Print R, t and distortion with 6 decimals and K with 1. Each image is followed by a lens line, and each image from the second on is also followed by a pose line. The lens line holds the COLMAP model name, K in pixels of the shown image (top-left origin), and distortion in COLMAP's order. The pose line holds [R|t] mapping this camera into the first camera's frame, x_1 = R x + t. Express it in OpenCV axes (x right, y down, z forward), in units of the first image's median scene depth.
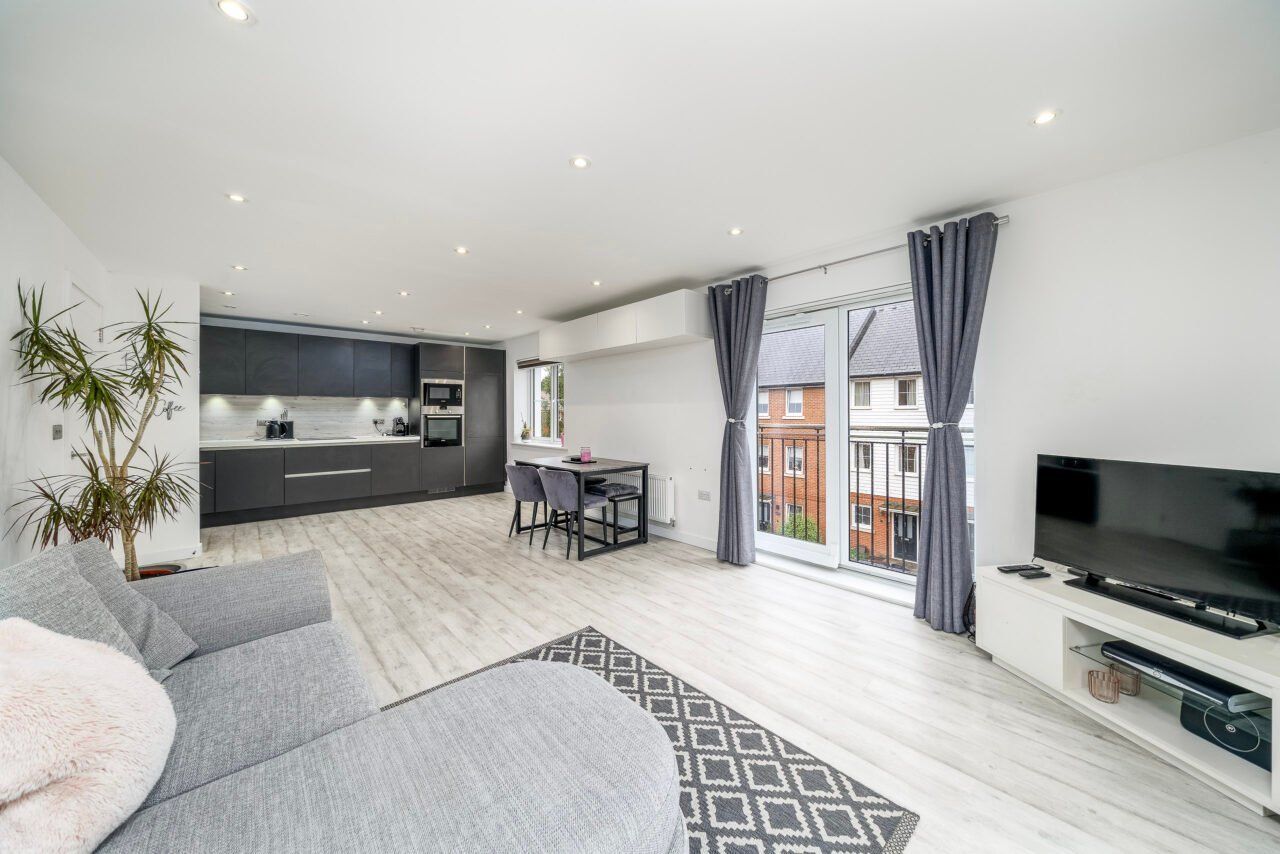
lens RADIAL K [[457.9, 0, 652.8], [0, 457.9, 416.6], [0, 0, 1]] dist [-0.012080, -0.000133]
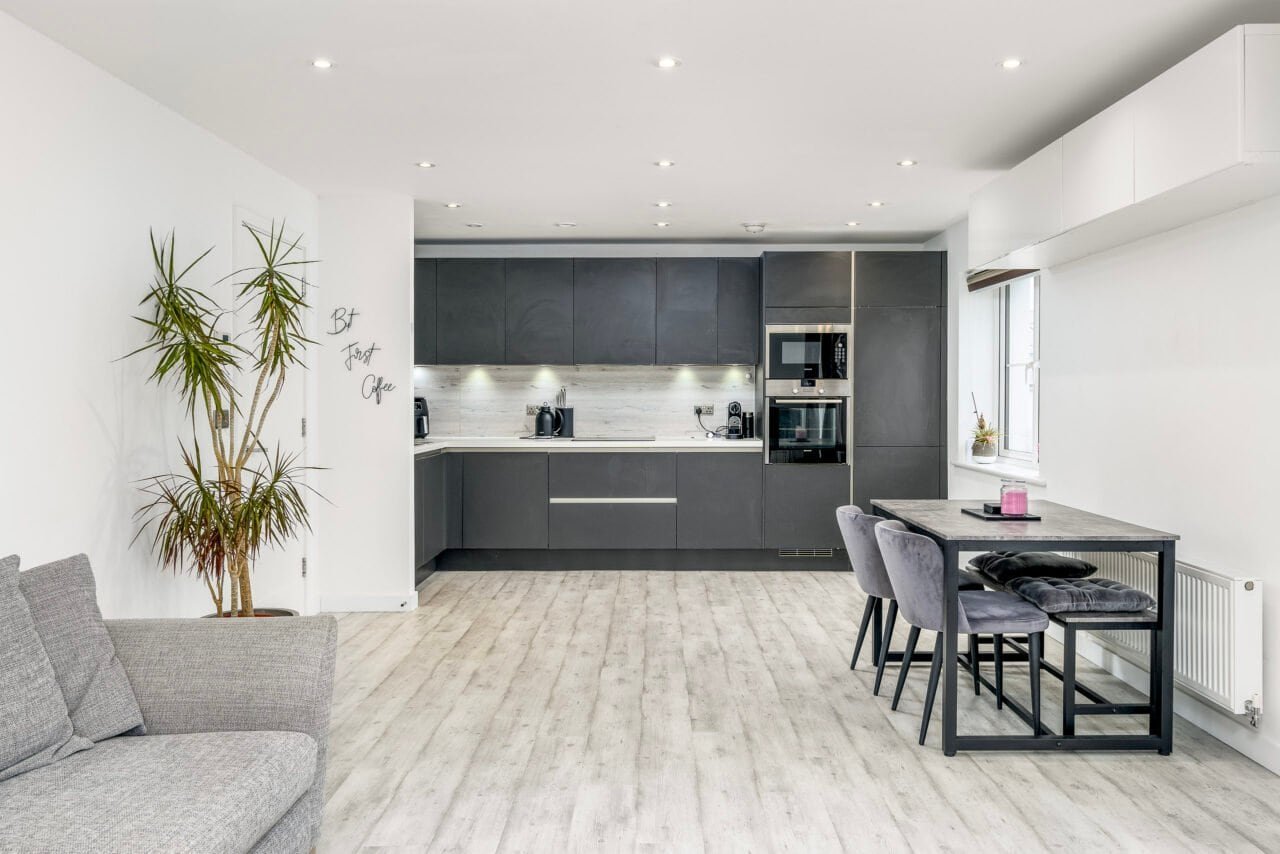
lens RADIAL K [[1024.9, 0, 632.0], [0, 1024.9, 421.1], [0, 0, 1]] dist [-0.000583, -0.003943]
pose [[0.725844, 0.018303, -0.687616, 0.179437], [-0.005190, 0.999763, 0.021133, -0.001449], [0.687840, -0.011770, 0.725767, 0.097326]]
